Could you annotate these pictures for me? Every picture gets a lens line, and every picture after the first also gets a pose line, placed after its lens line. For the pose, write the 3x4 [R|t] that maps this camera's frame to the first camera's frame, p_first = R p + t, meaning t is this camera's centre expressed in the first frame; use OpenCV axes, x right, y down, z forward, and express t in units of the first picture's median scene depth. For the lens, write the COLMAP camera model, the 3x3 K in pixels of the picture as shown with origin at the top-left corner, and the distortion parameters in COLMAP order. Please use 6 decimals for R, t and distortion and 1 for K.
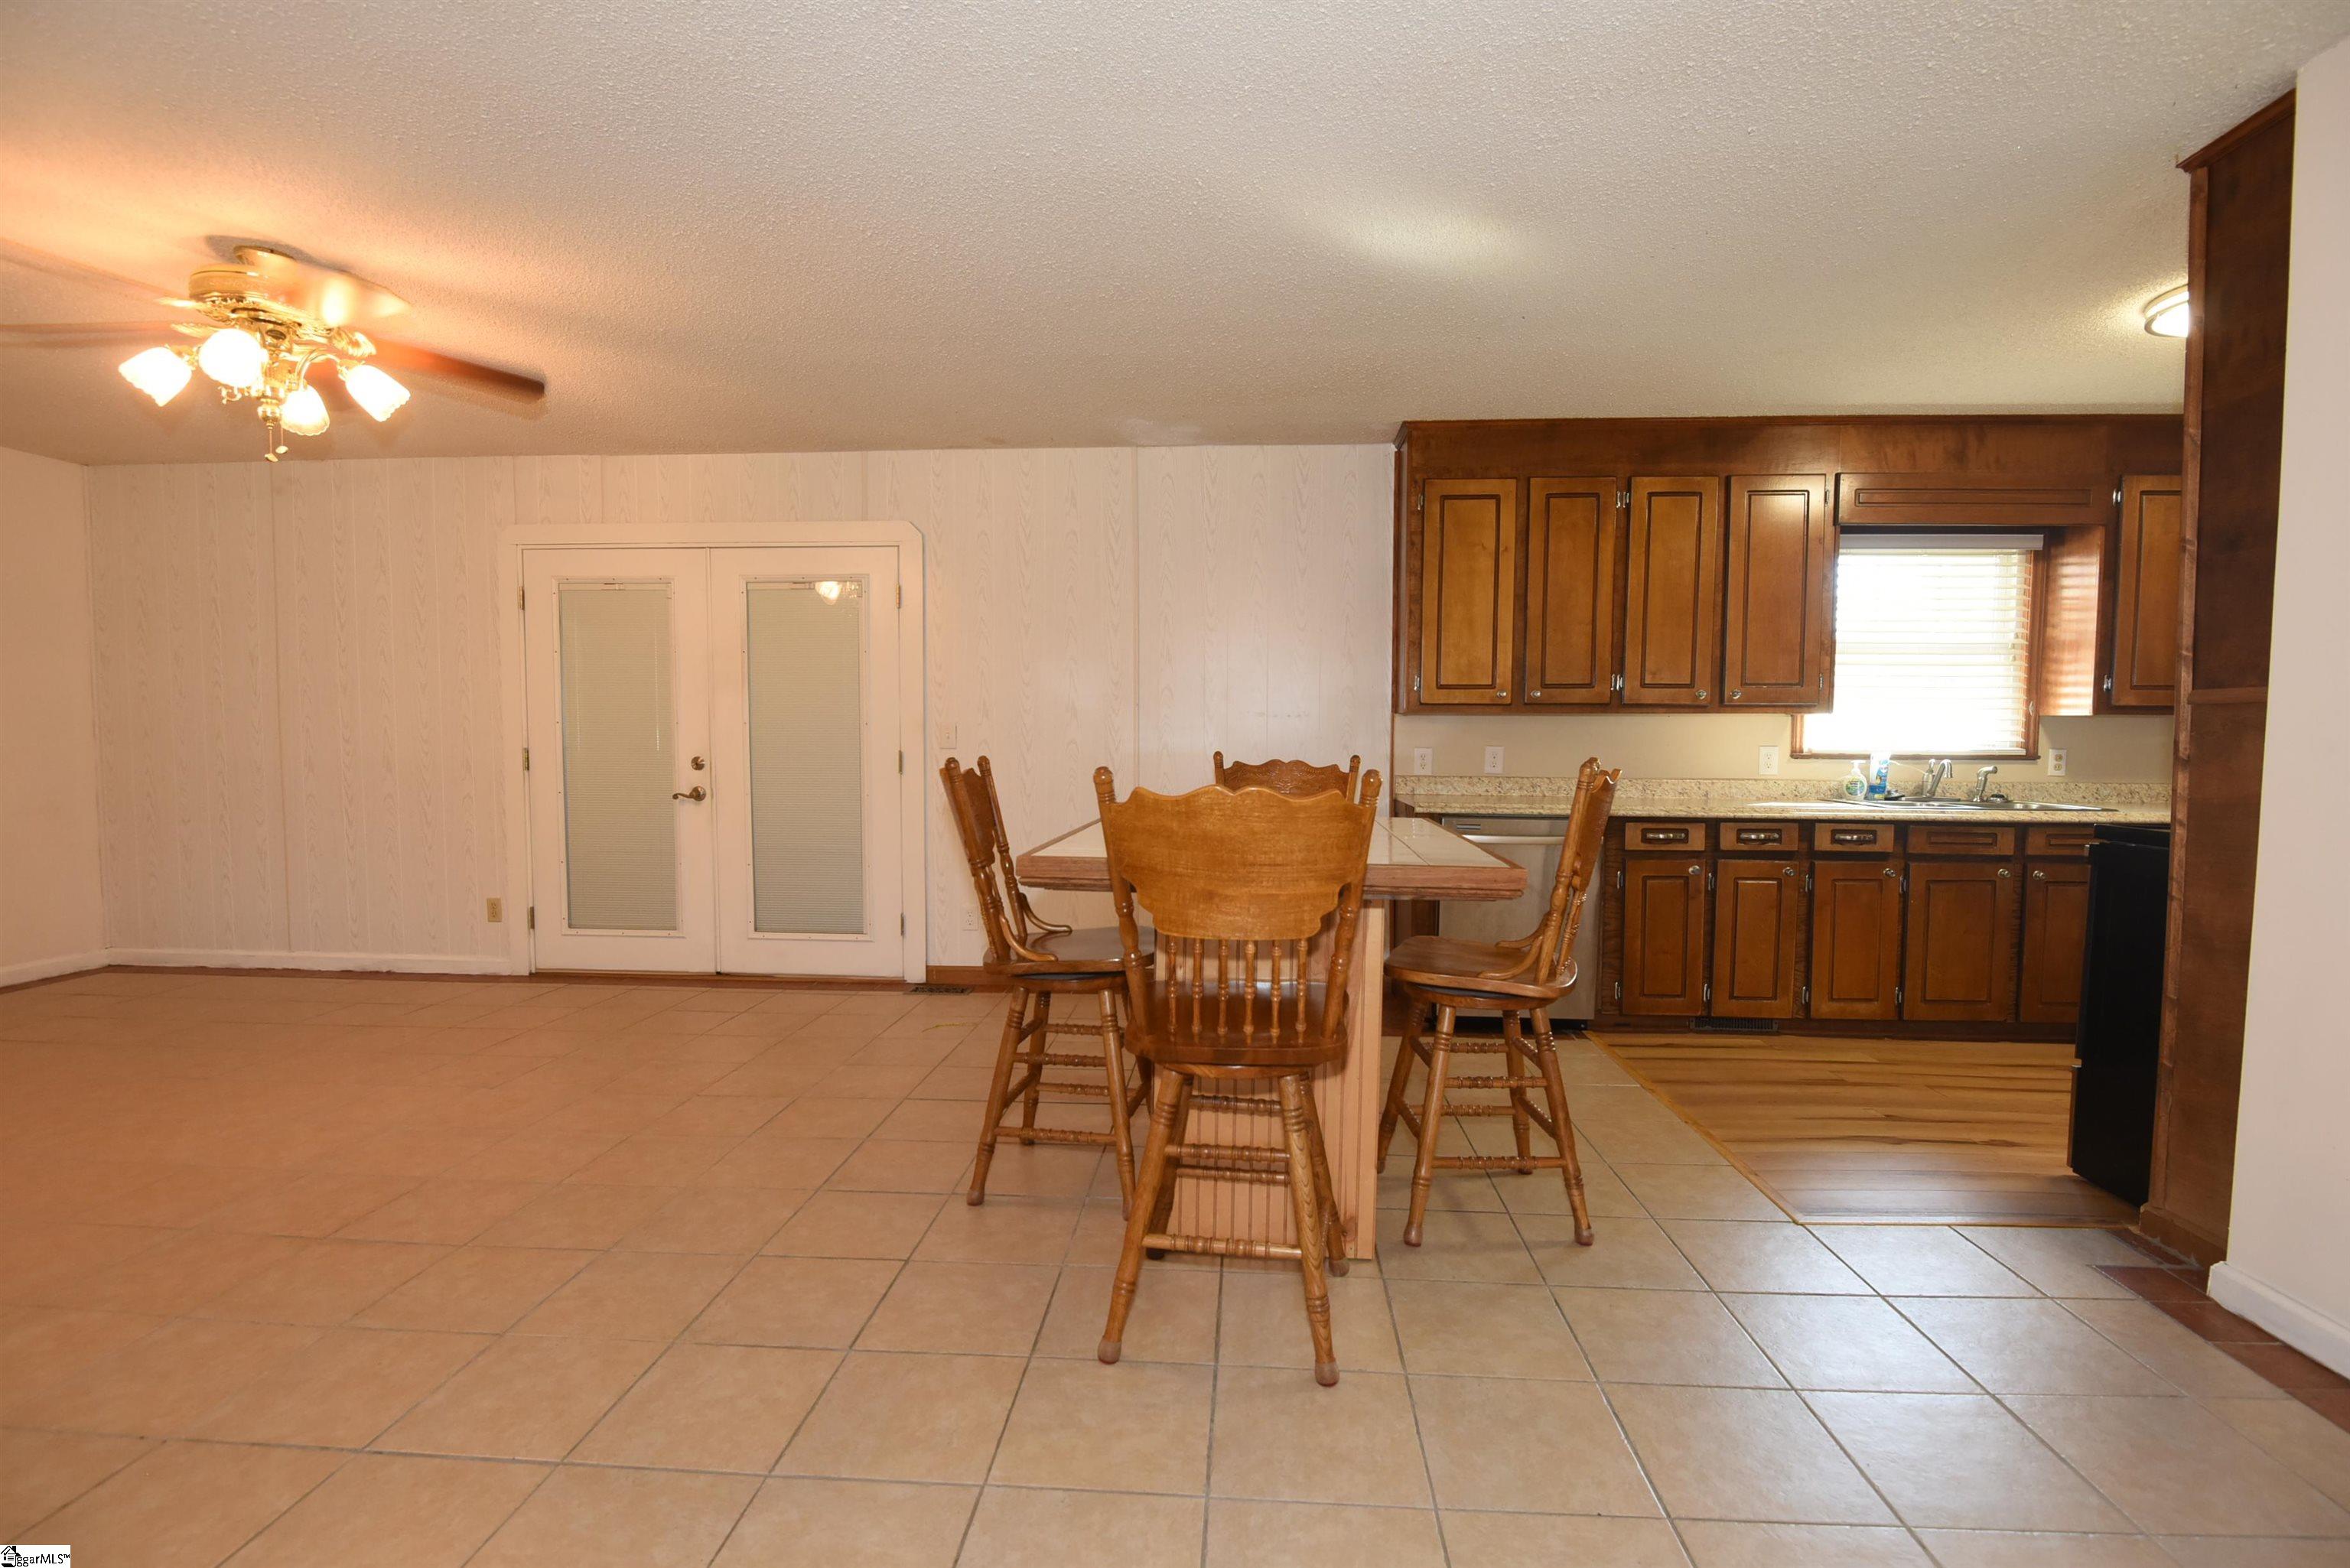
lens RADIAL K [[1076.7, 0, 1185.0], [0, 1076.7, 791.1], [0, 0, 1]] dist [-0.009483, -0.007989]
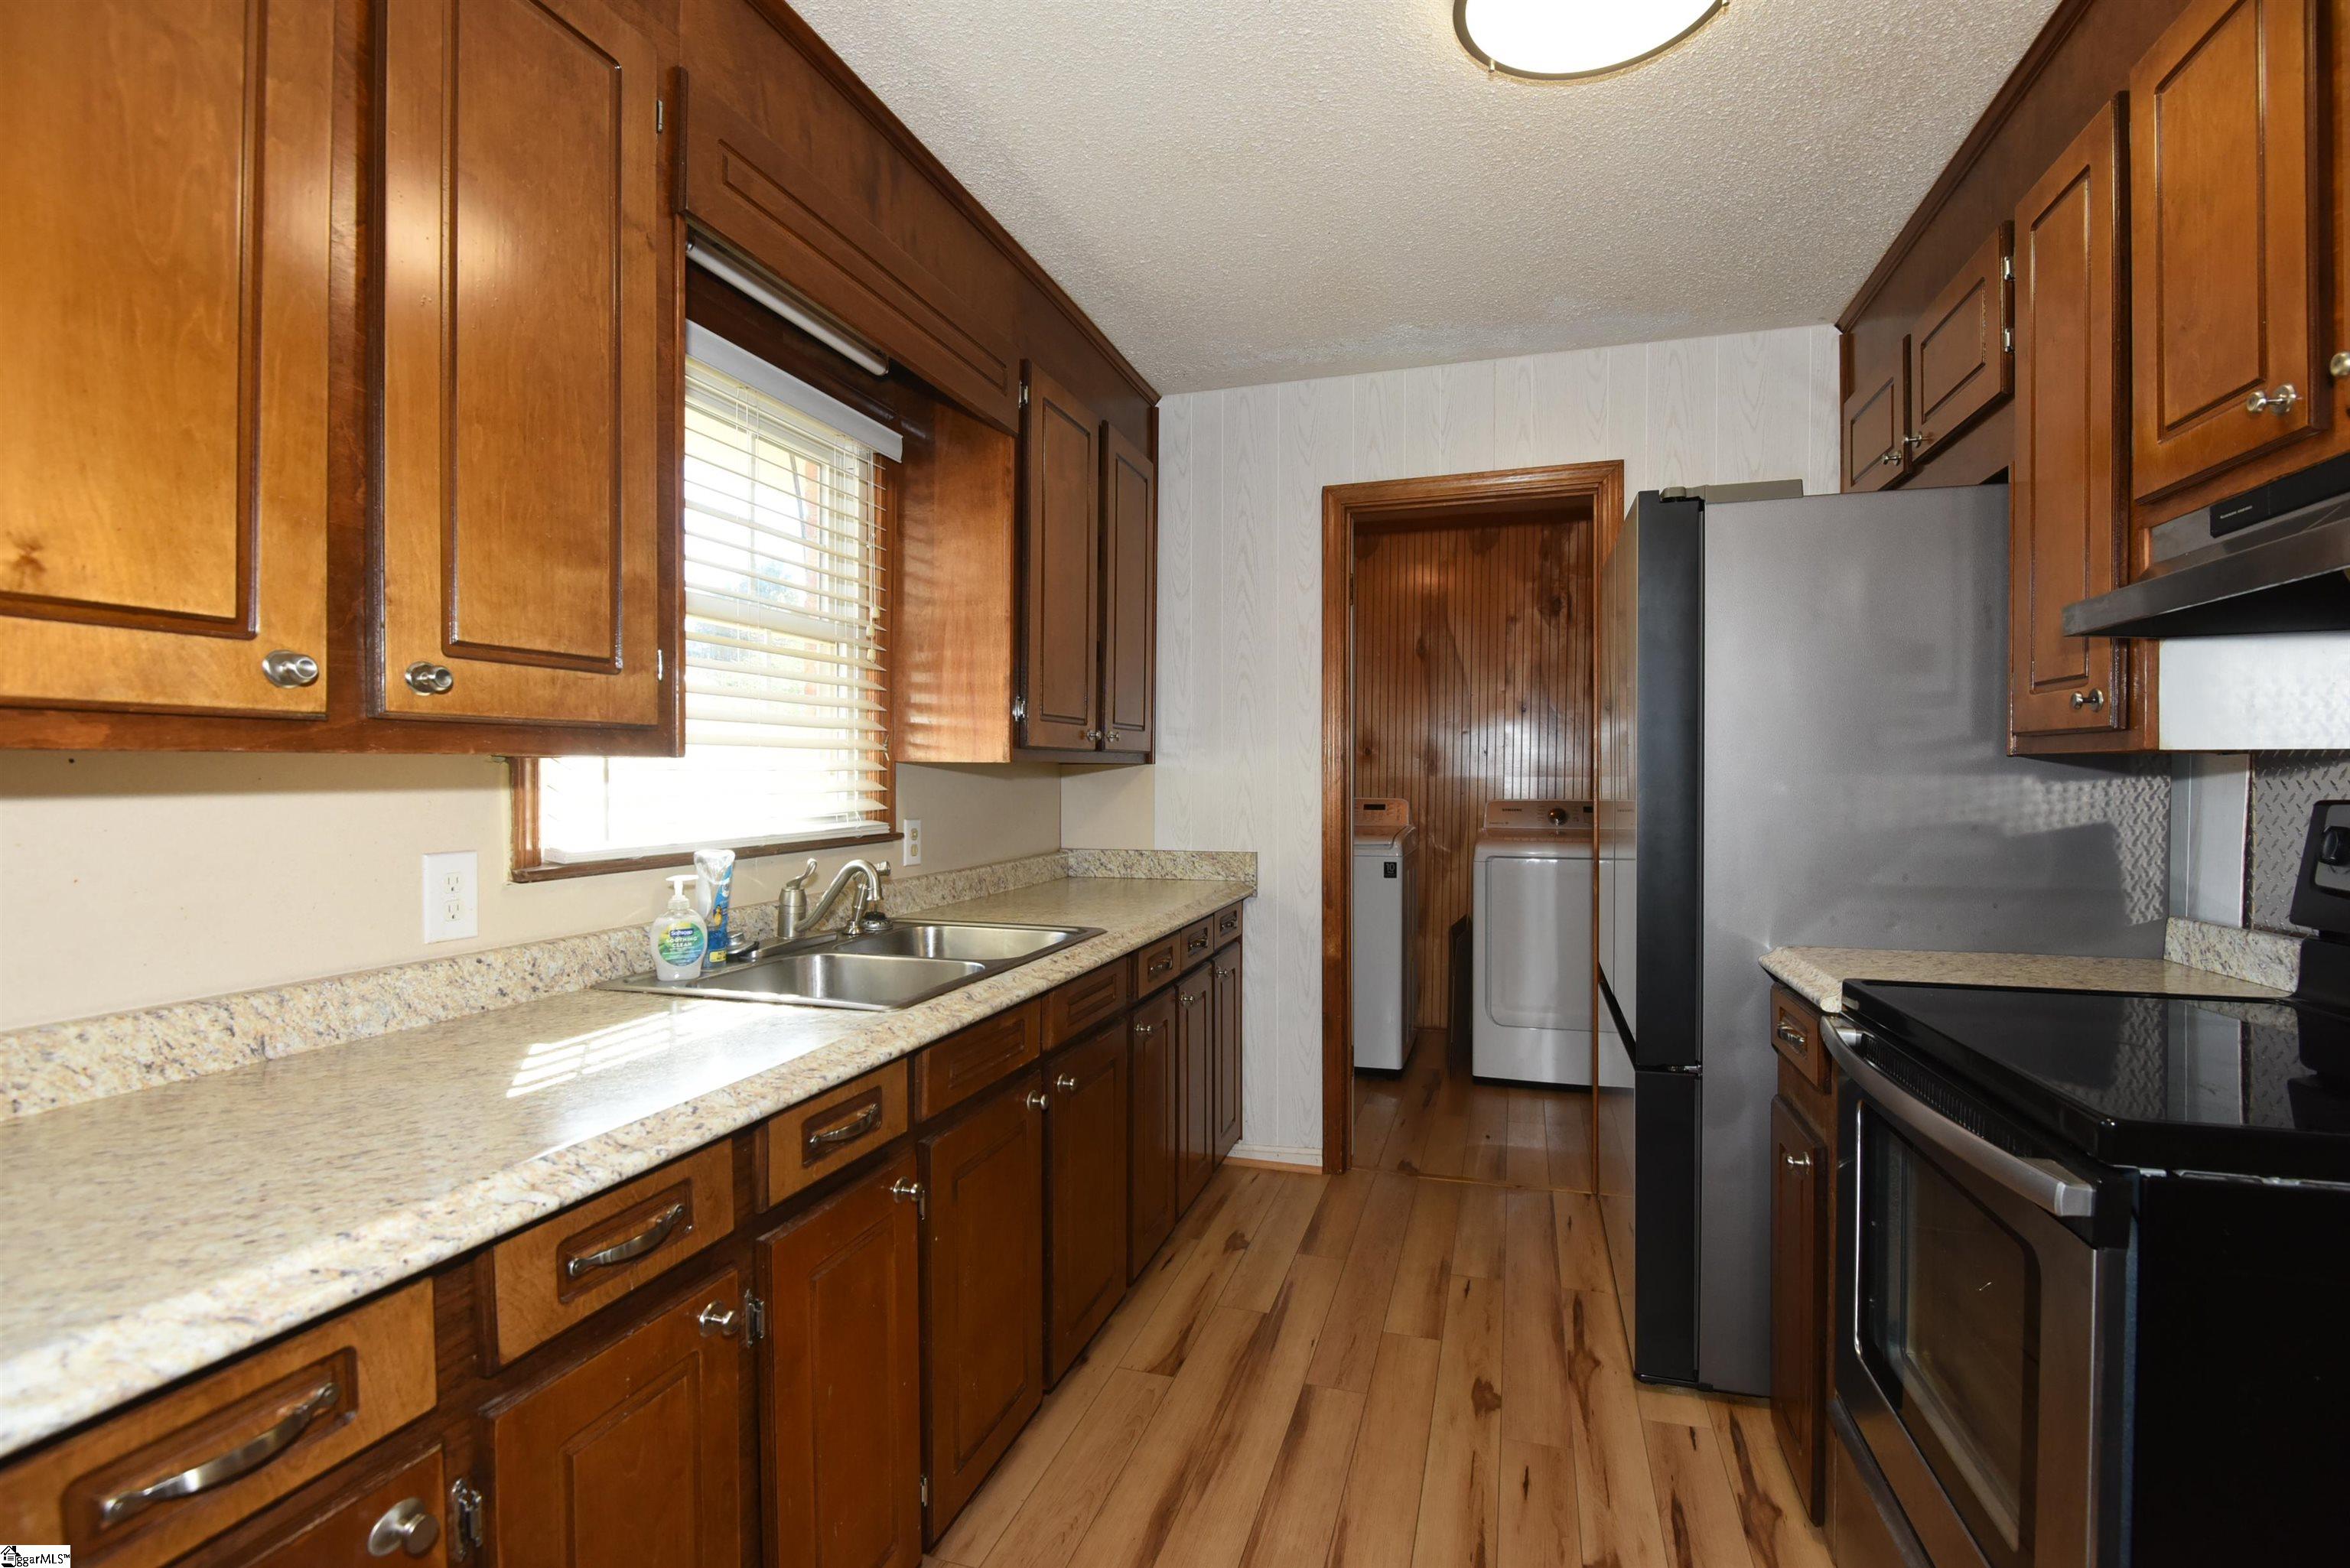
lens RADIAL K [[1076.7, 0, 1185.0], [0, 1076.7, 791.1], [0, 0, 1]] dist [-0.009483, -0.007989]
pose [[0.235892, -0.021299, 0.971546, 0.334509], [0.053627, 0.998522, 0.008870, -0.060885], [-0.970298, 0.050008, 0.236686, 0.839478]]
